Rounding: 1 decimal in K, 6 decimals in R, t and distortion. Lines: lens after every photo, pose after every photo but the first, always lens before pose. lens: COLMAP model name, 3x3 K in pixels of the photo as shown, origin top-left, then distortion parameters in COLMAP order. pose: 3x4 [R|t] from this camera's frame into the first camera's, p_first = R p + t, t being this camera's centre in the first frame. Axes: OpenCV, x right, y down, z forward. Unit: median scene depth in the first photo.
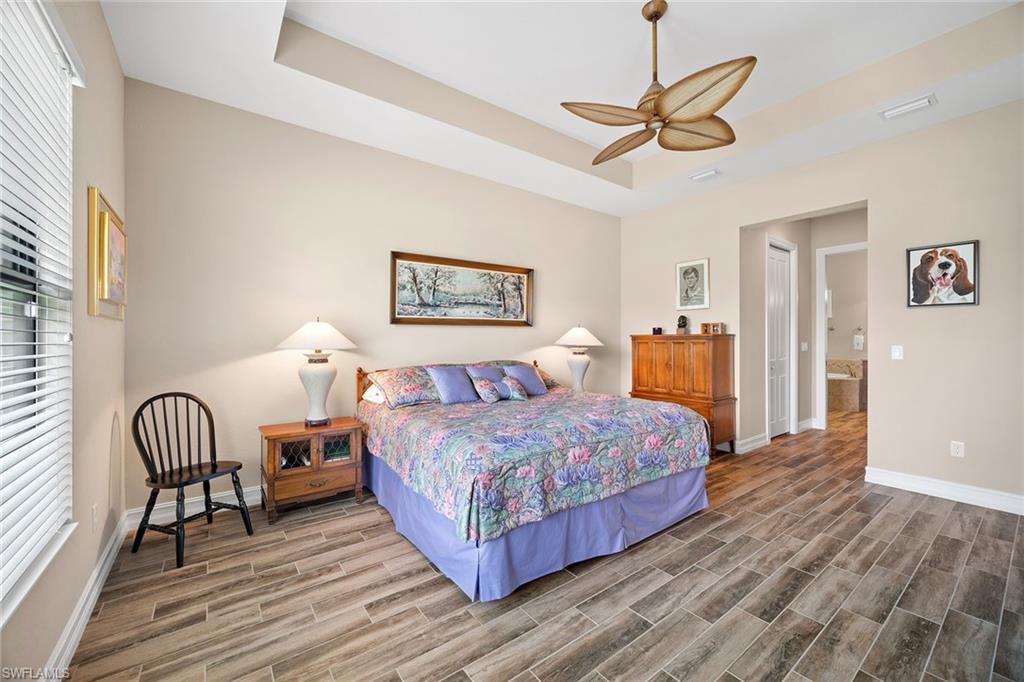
lens RADIAL K [[407.3, 0, 511.6], [0, 407.3, 343.5], [0, 0, 1]] dist [-0.005848, 0.001183]
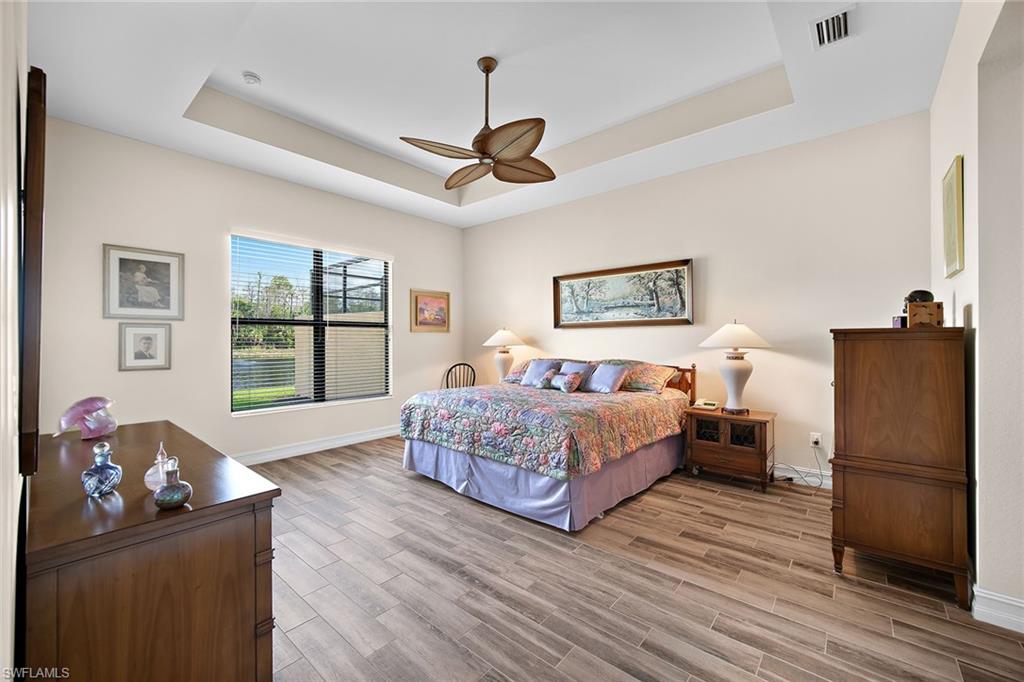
lens RADIAL K [[407.3, 0, 509.6], [0, 407.3, 346.7], [0, 0, 1]] dist [-0.005848, 0.001183]
pose [[0.212361, 0.017989, -0.977026, 1.014493], [-0.004609, 0.999838, 0.017407, -0.009042], [0.977180, 0.000807, 0.212409, 0.532537]]
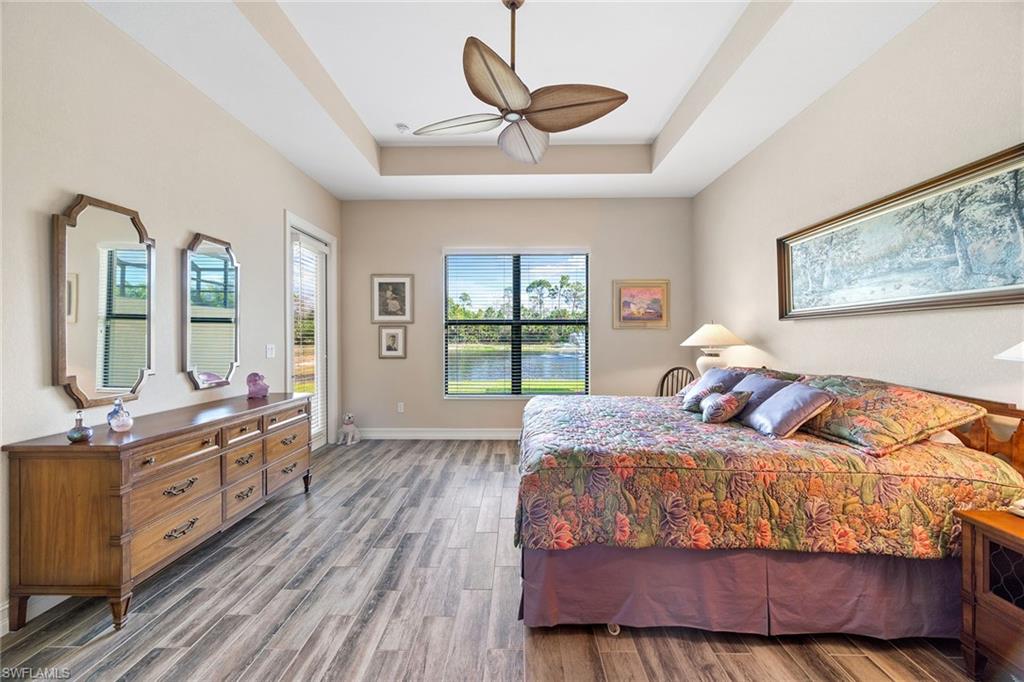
lens RADIAL K [[407.3, 0, 509.5], [0, 407.3, 344.1], [0, 0, 1]] dist [-0.005848, 0.001183]
pose [[-0.616049, 0.015352, -0.787559, 0.741384], [-0.002598, 0.999765, 0.021520, -0.012956], [0.787704, 0.015303, -0.615864, 1.047990]]
